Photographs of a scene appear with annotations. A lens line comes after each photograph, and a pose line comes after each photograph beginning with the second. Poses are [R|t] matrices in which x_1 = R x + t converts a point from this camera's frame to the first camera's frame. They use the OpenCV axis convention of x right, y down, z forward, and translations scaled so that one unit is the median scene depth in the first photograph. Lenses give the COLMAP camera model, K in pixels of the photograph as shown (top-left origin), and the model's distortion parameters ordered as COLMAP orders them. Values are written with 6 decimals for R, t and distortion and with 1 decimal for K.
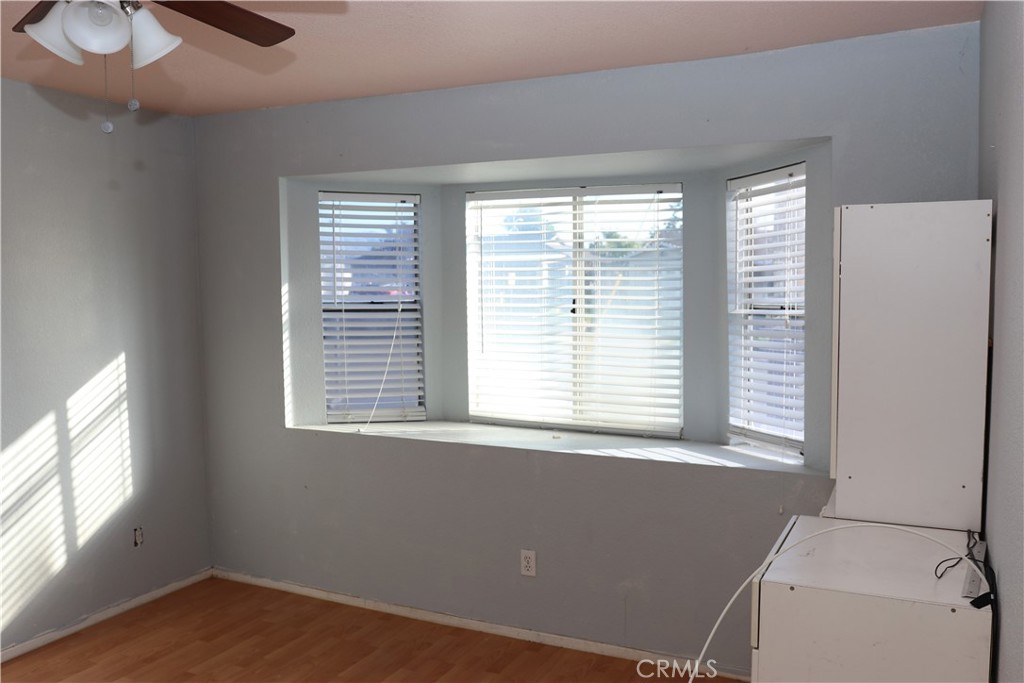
lens RADIAL K [[856.8, 0, 516.9], [0, 856.8, 340.7], [0, 0, 1]] dist [-0.076973, 0.058398]
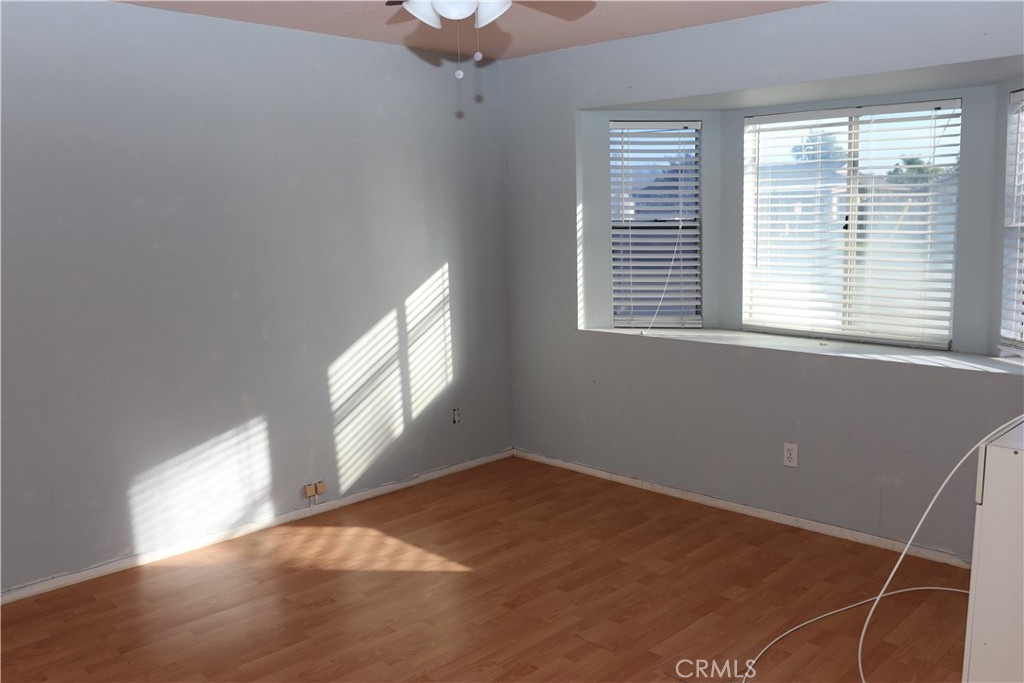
lens RADIAL K [[856.8, 0, 507.6], [0, 856.8, 342.8], [0, 0, 1]] dist [-0.076973, 0.058398]
pose [[0.944240, 0.037258, -0.327144, 0.019673], [-0.011178, 0.996632, 0.081240, 0.028078], [0.329069, -0.073053, 0.941476, -0.131343]]
